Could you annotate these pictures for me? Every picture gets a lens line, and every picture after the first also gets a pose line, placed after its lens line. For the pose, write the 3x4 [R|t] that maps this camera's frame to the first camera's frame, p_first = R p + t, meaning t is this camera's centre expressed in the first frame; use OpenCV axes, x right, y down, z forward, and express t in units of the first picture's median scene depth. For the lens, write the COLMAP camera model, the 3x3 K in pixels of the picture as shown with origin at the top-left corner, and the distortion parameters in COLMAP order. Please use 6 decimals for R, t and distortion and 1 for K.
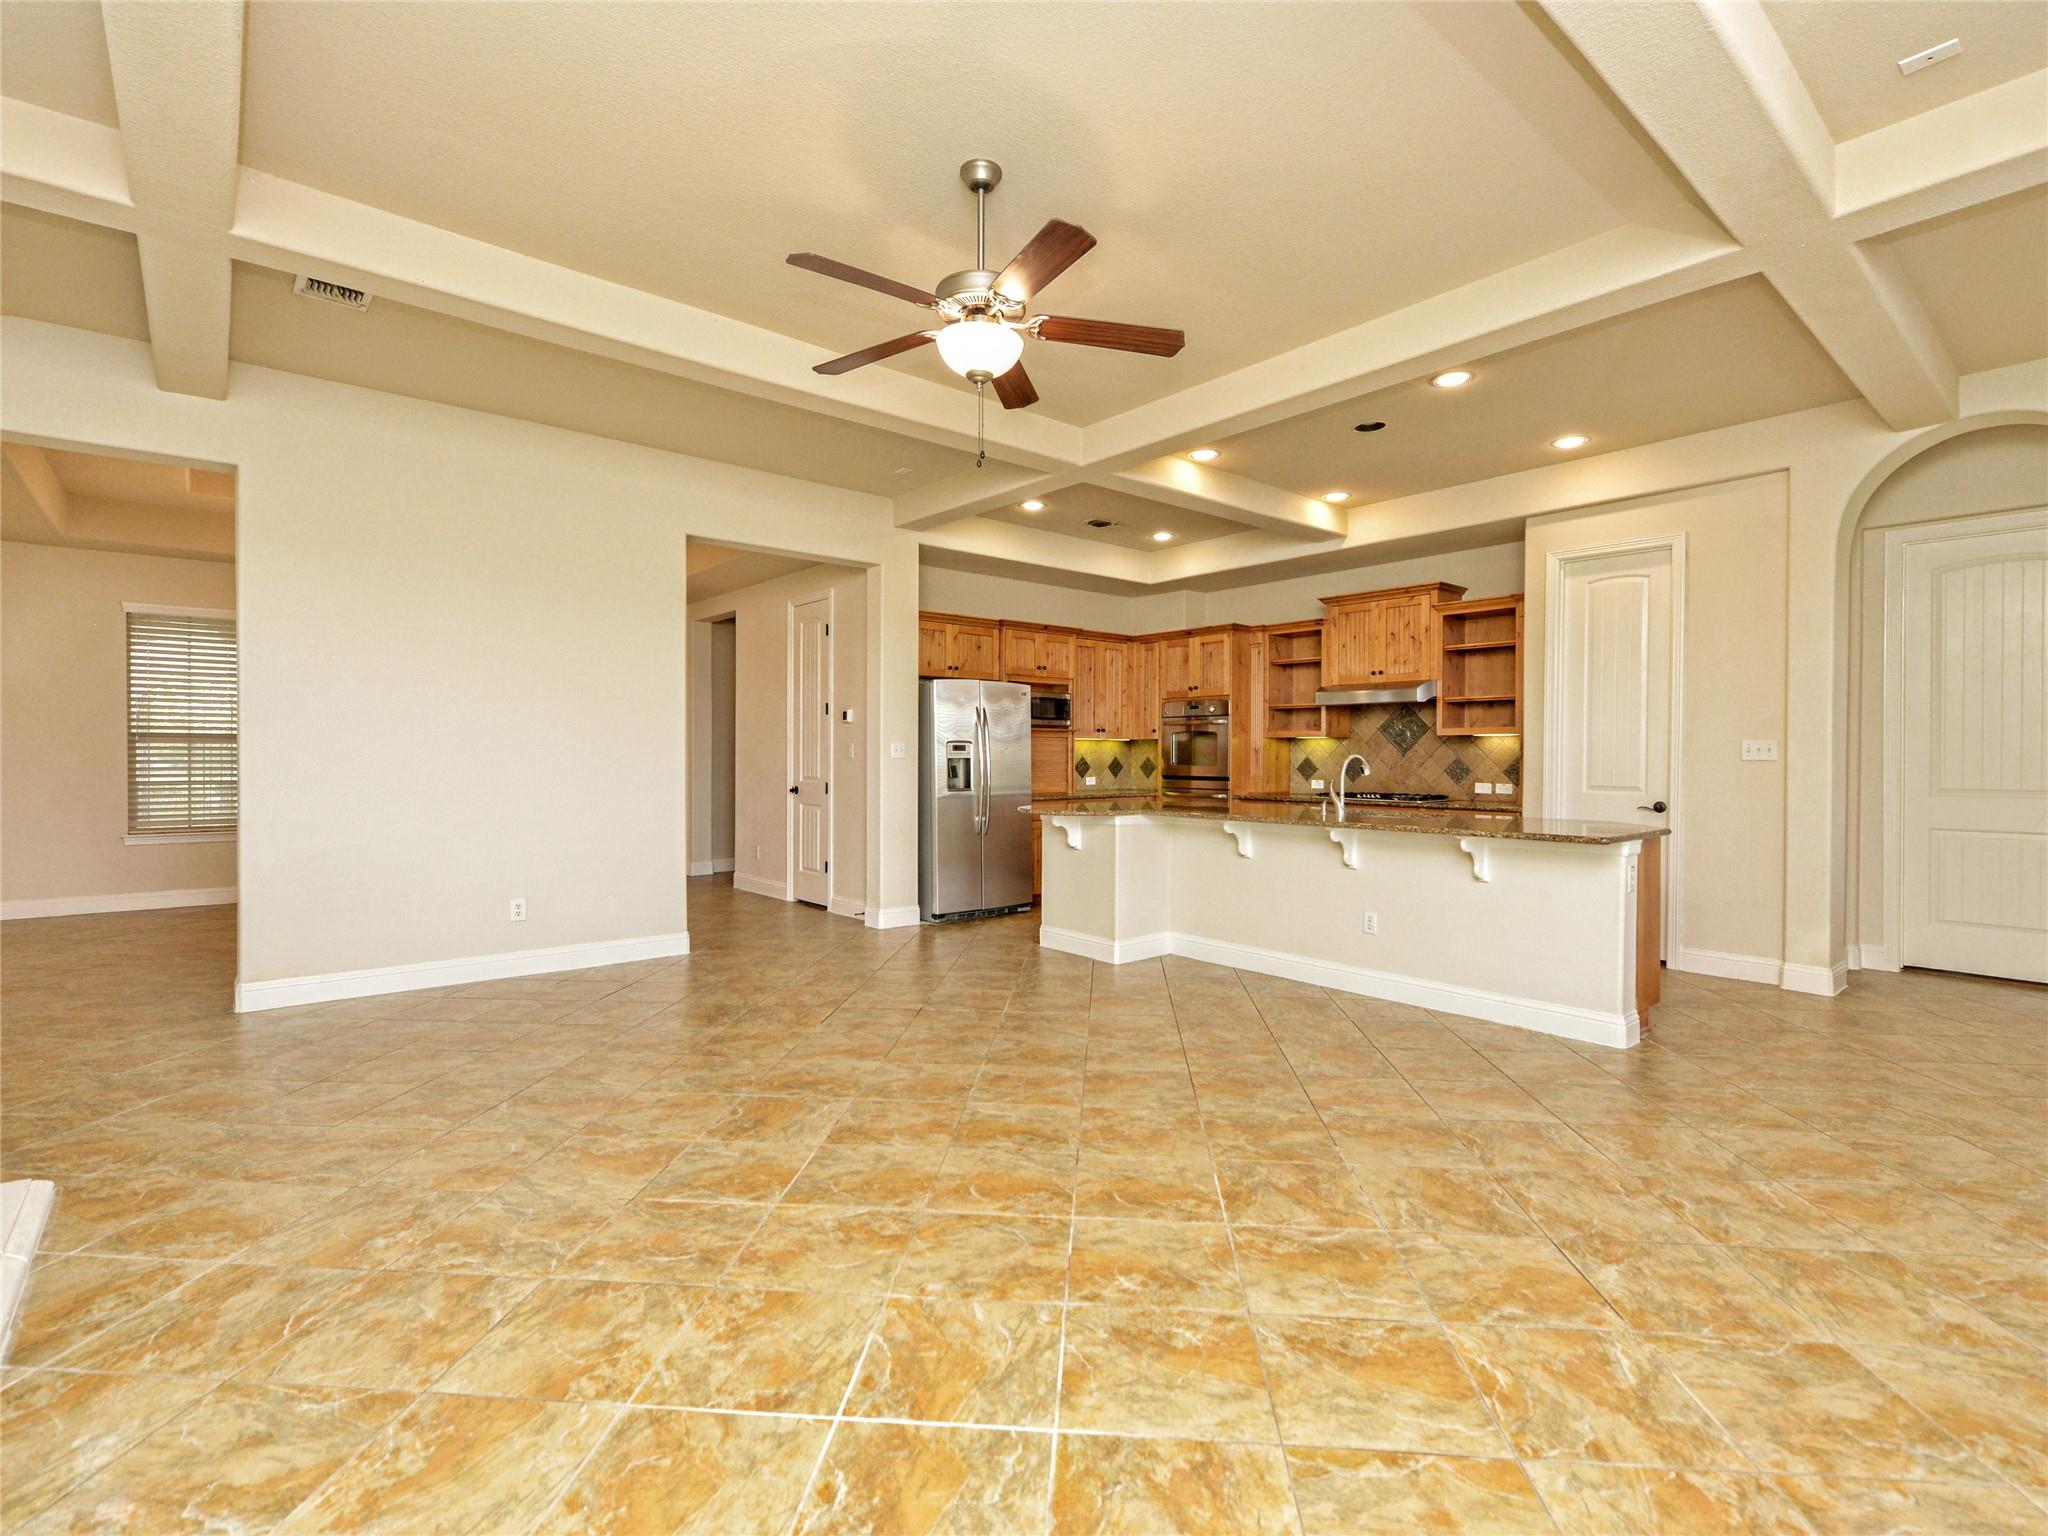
lens RADIAL K [[961.6, 0, 1032.5], [0, 961.6, 759.7], [0, 0, 1]] dist [0.005793, -0.001846]
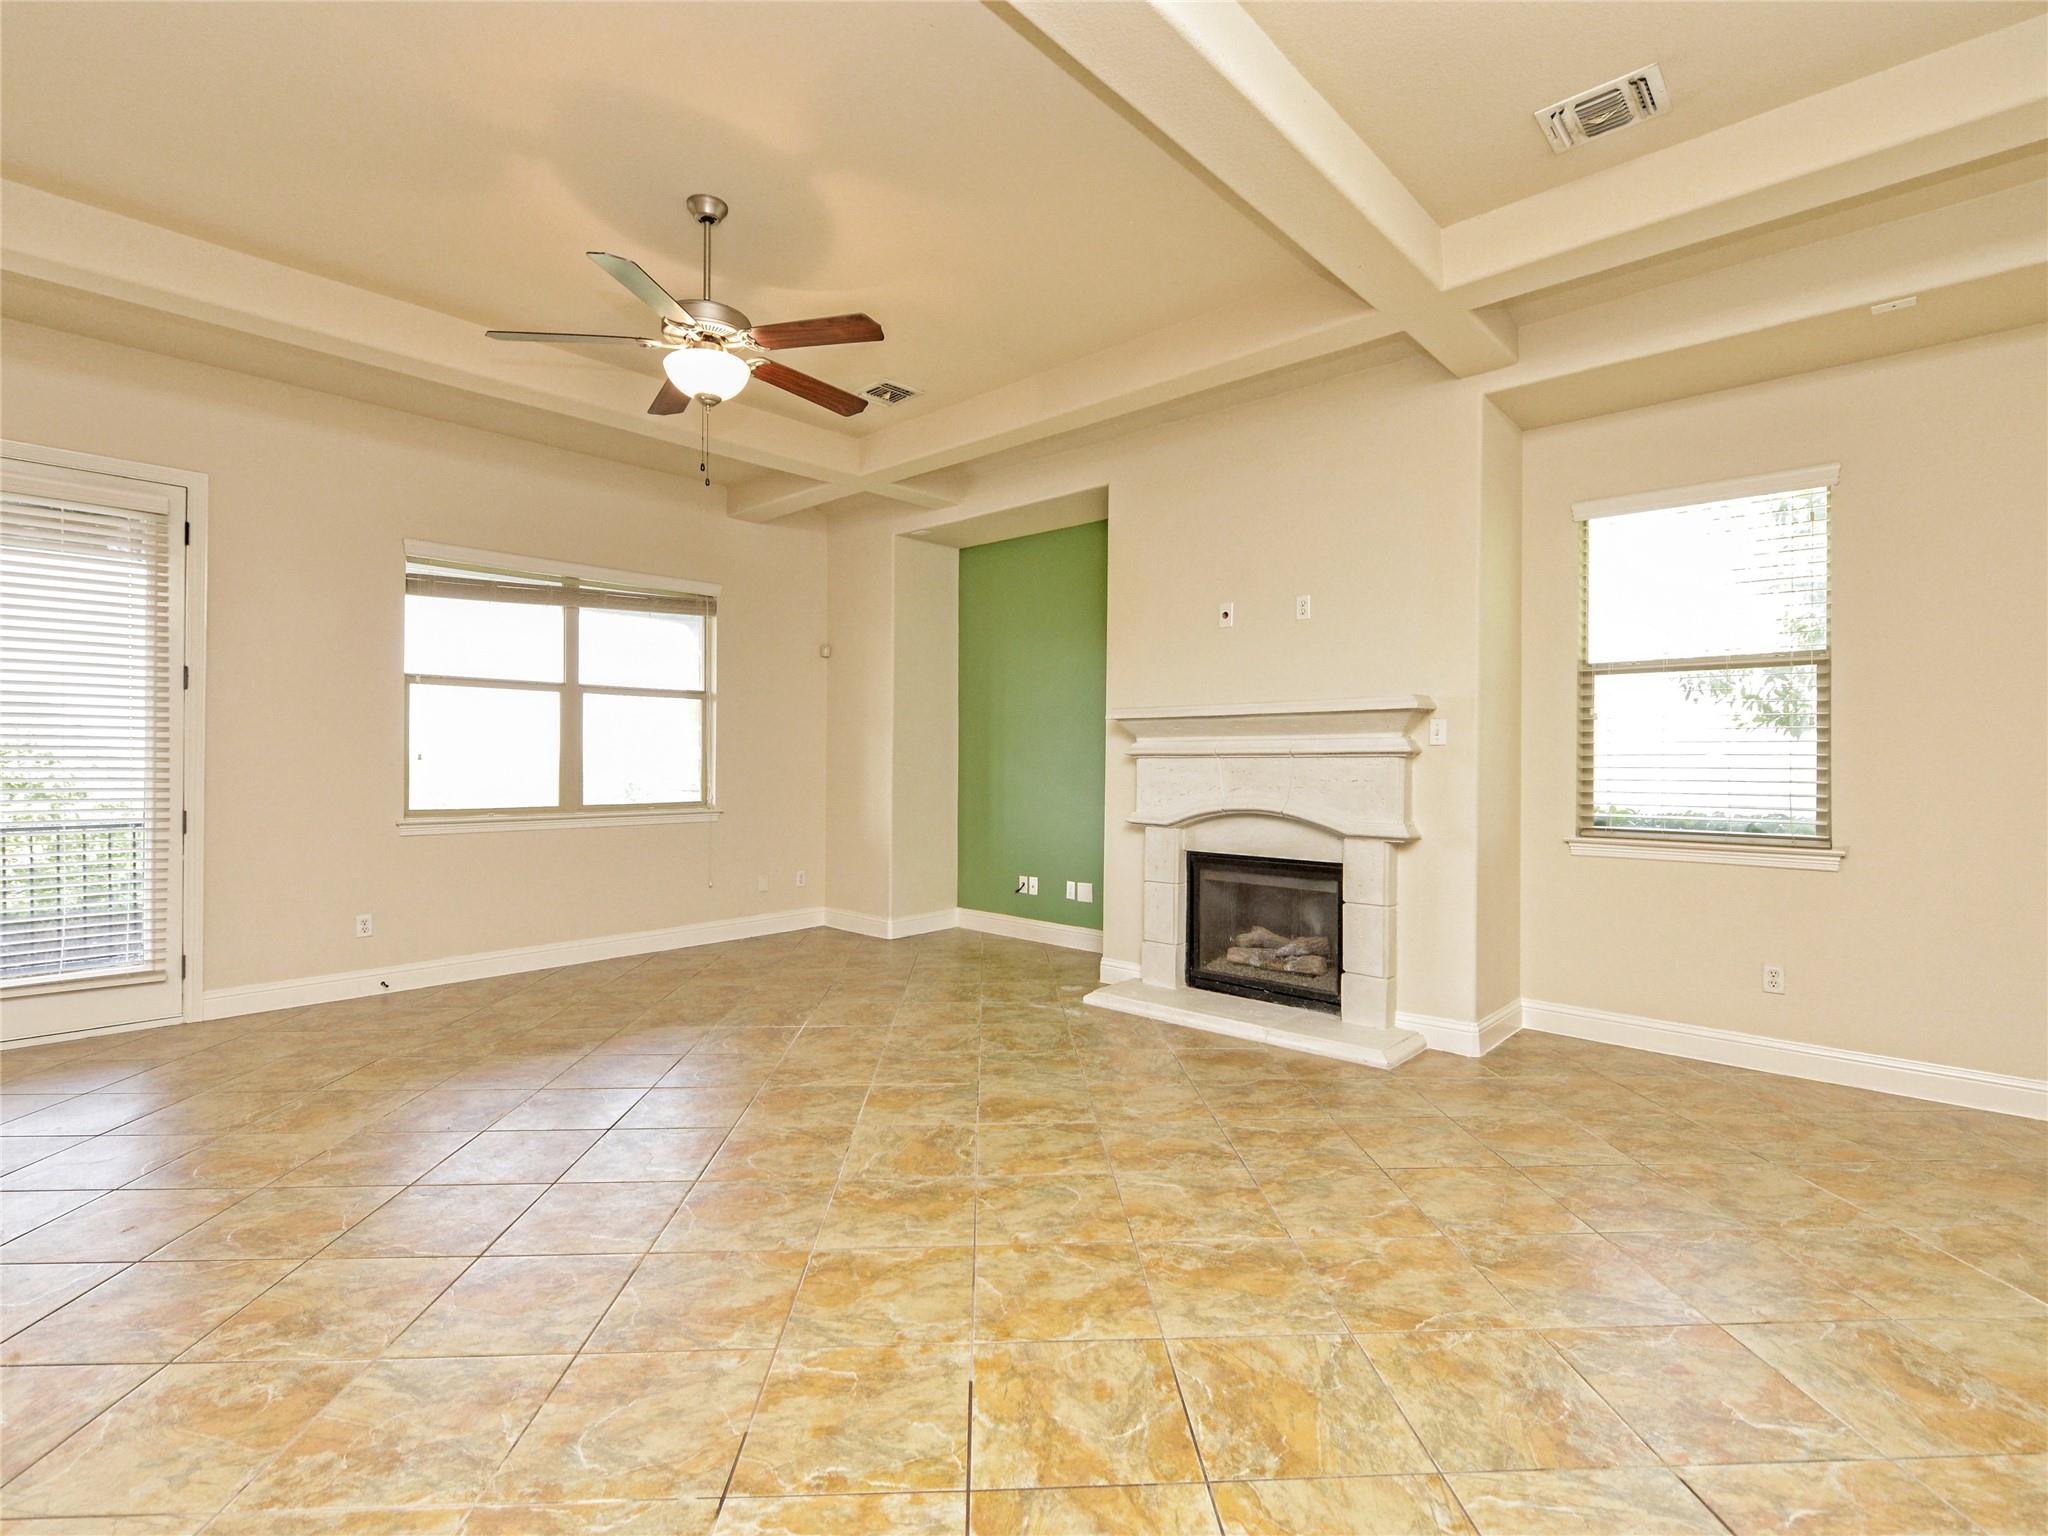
lens RADIAL K [[961.6, 0, 1029.4], [0, 961.6, 764.1], [0, 0, 1]] dist [0.005793, -0.001846]
pose [[-0.992347, -0.007490, -0.123254, -0.143738], [-0.008626, 0.999925, 0.008691, -0.005549], [0.123179, 0.009688, -0.992337, 1.079373]]
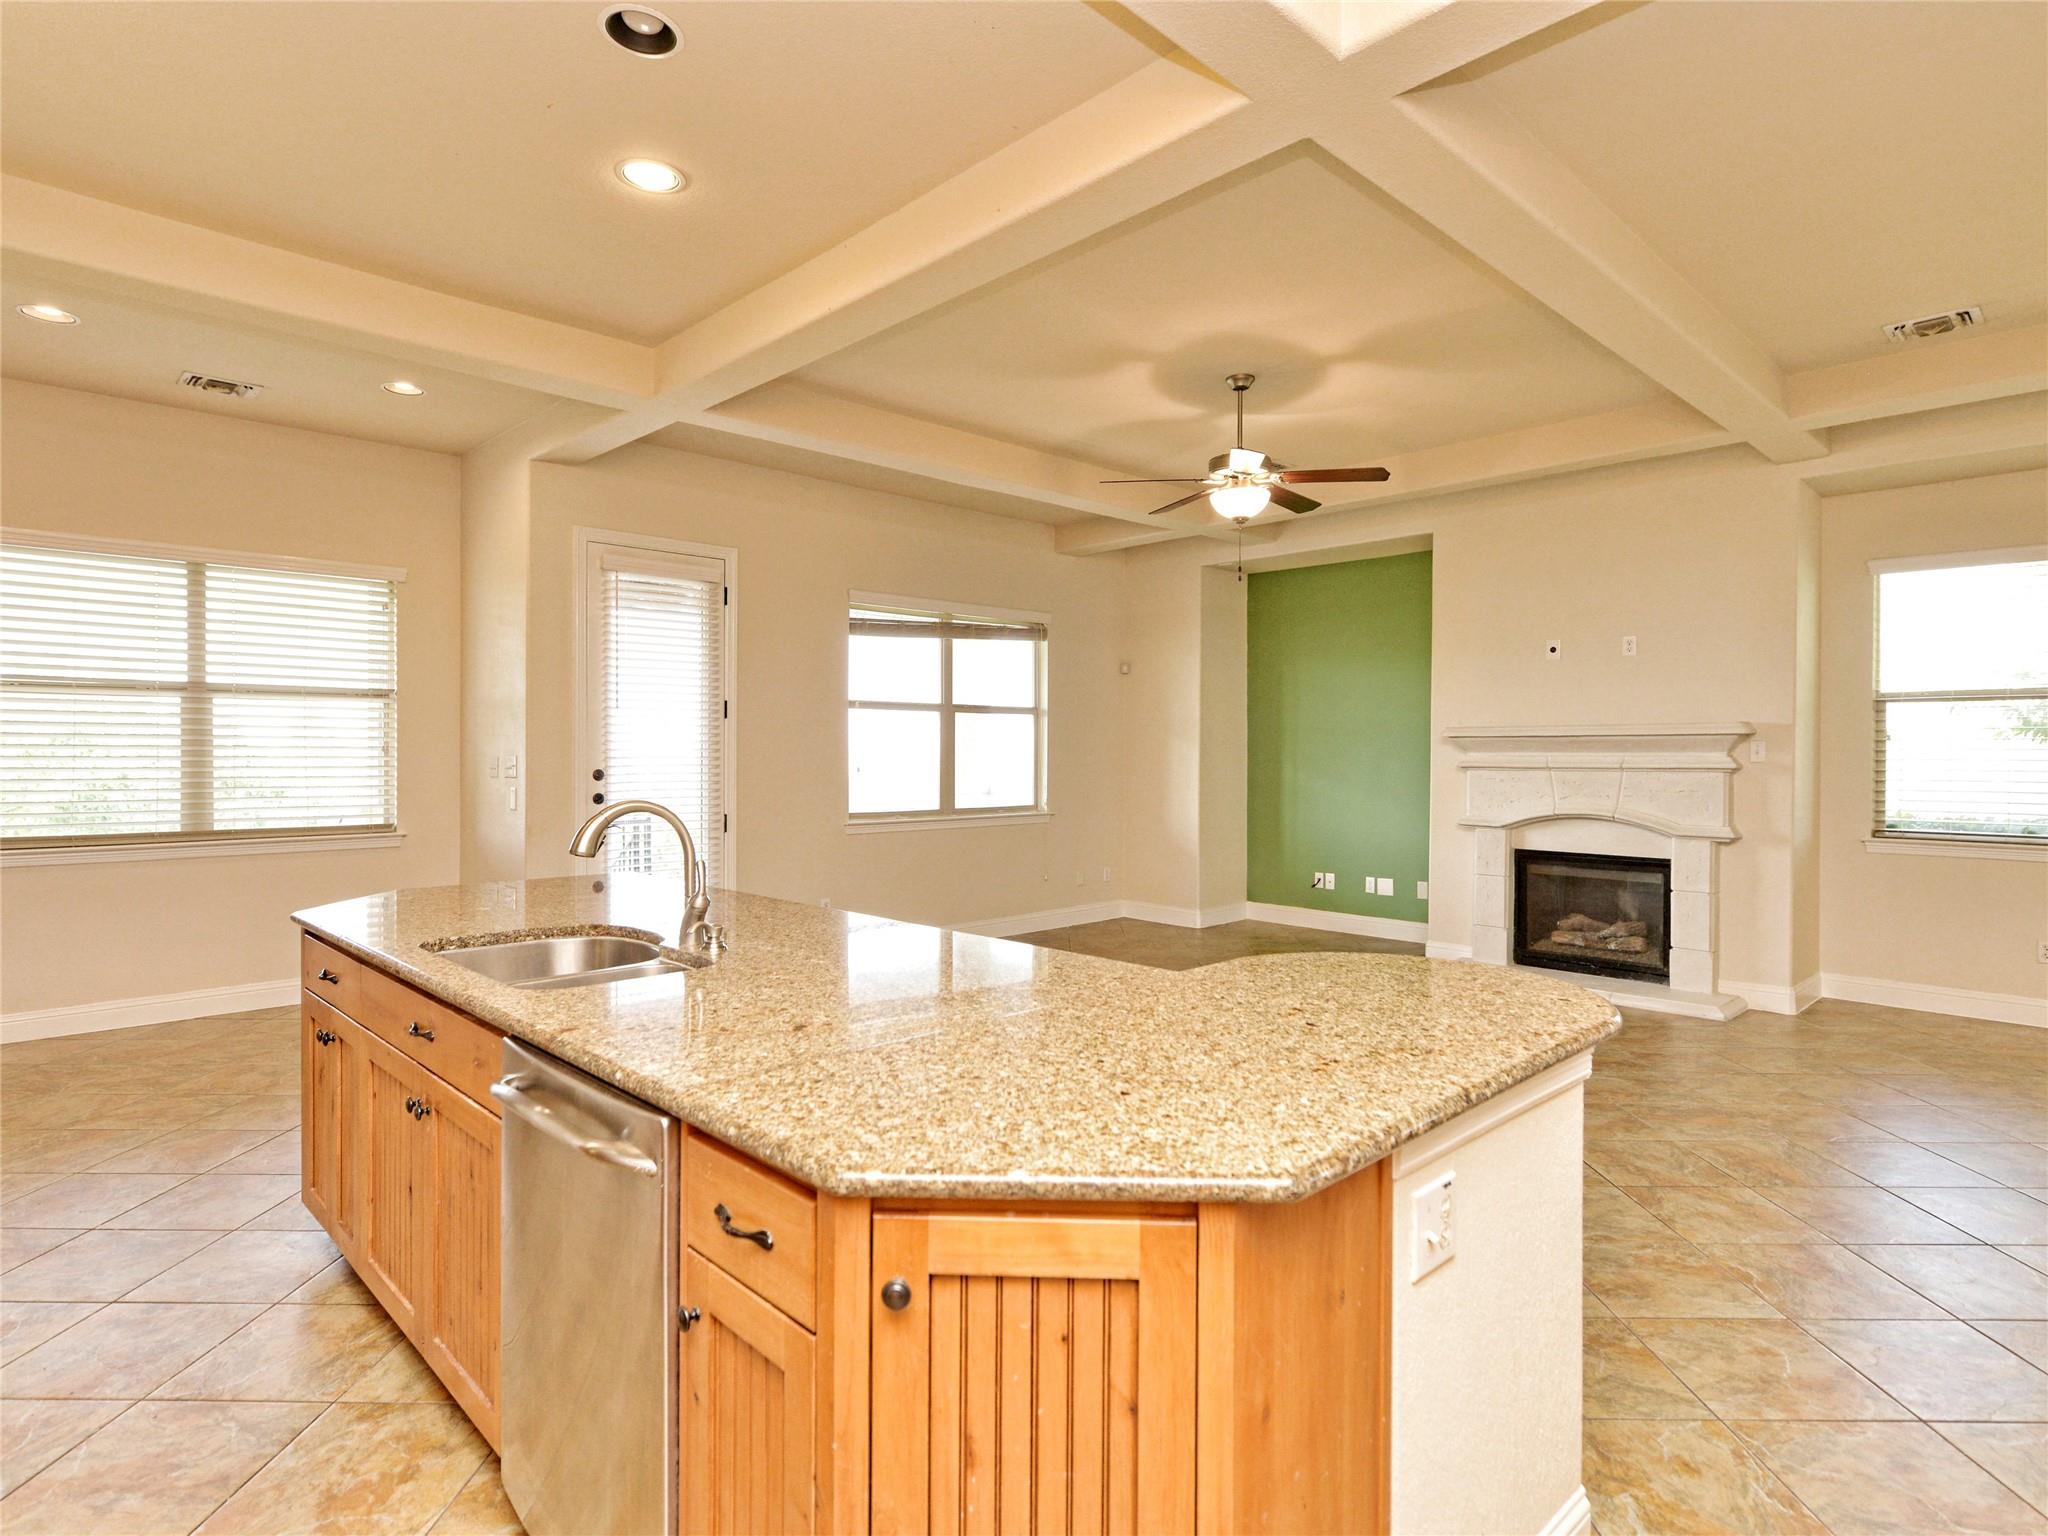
lens RADIAL K [[1110.6, 0, 1023.4], [0, 1110.6, 761.4], [0, 0, 1]] dist [-0.002446, 0.001360]
pose [[-0.998287, -0.005055, -0.058292, 0.190474], [-0.005934, 0.999871, 0.014905, -0.027813], [0.058209, 0.015225, -0.998188, 1.374344]]
